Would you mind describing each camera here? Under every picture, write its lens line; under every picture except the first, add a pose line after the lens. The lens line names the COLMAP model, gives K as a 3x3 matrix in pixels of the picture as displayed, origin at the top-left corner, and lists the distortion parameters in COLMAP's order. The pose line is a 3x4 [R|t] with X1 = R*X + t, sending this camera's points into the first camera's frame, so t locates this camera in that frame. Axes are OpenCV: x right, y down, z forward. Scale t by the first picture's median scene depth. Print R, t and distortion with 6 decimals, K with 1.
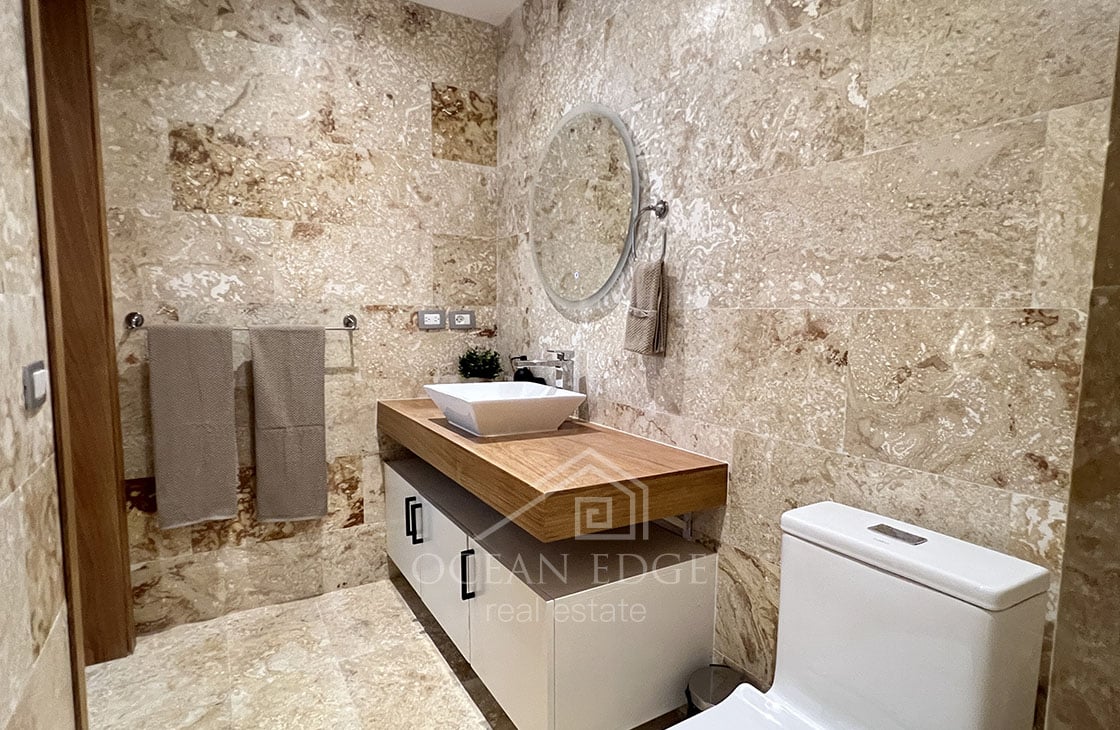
lens RADIAL K [[585.5, 0, 561.4], [0, 585.5, 368.6], [0, 0, 1]] dist [0.002590, 0.000083]
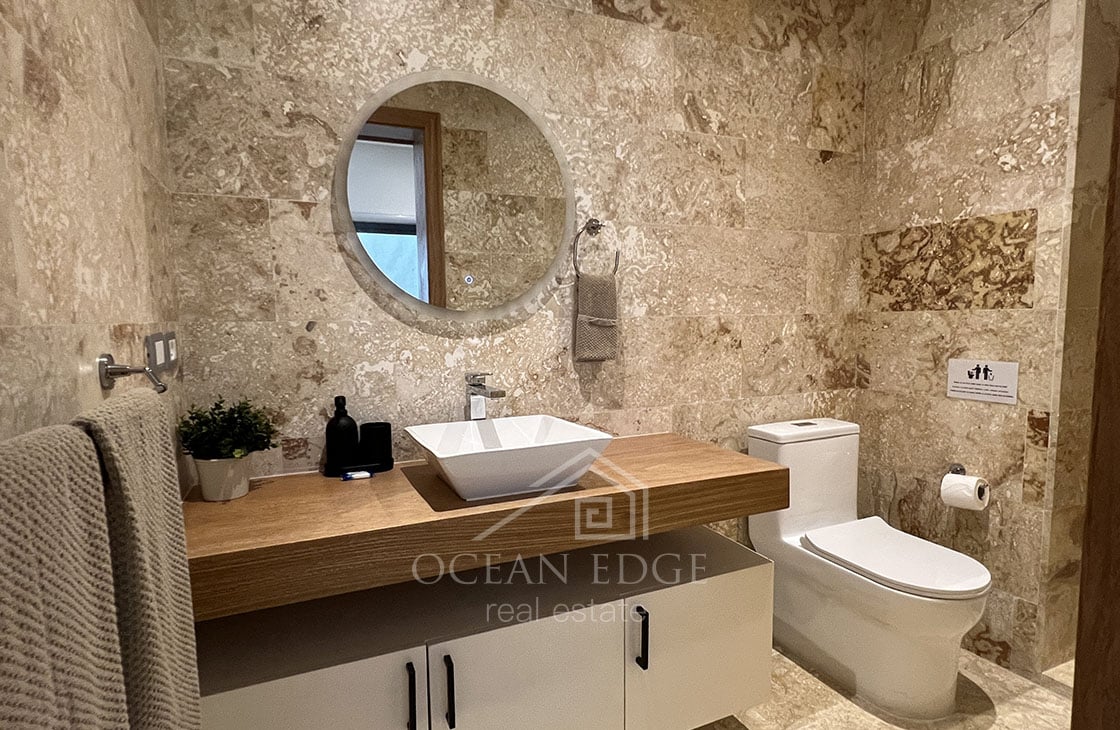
lens RADIAL K [[585.5, 0, 561.4], [0, 585.5, 368.6], [0, 0, 1]] dist [0.002590, 0.000083]
pose [[0.128270, -0.104522, 0.986216, -1.056780], [0.111814, 0.989614, 0.090339, -0.131053], [-0.985416, 0.098685, 0.138624, 1.053084]]
